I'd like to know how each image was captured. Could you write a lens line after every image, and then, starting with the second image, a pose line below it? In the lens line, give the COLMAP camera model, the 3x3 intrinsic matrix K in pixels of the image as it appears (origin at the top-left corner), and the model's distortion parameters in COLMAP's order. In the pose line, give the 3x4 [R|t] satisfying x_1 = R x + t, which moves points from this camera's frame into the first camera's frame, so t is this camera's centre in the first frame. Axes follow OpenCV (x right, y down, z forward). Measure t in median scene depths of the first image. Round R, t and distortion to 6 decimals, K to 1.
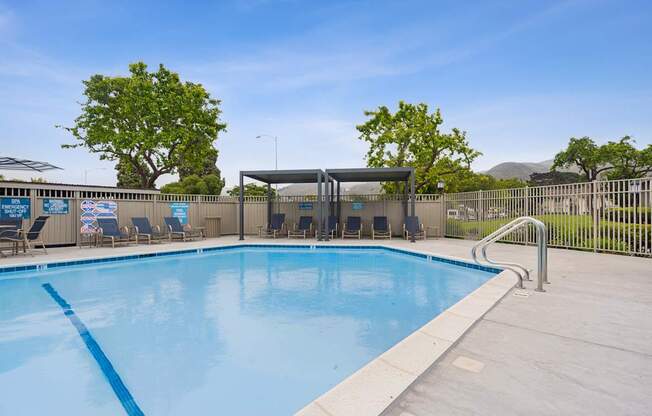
lens RADIAL K [[314.2, 0, 326.2], [0, 314.2, 214.3], [0, 0, 1]] dist [-0.001124, -0.000127]
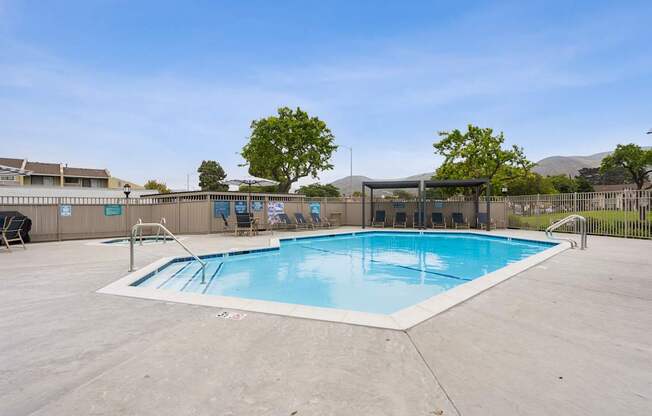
lens RADIAL K [[298.3, 0, 326.0], [0, 298.3, 208.0], [0, 0, 1]] dist [0.000013, 0.000029]
pose [[0.991768, 0.001308, -0.128039, -0.208287], [-0.001834, 0.999990, -0.003988, -0.006887], [0.128033, 0.004190, 0.991761, -0.328128]]
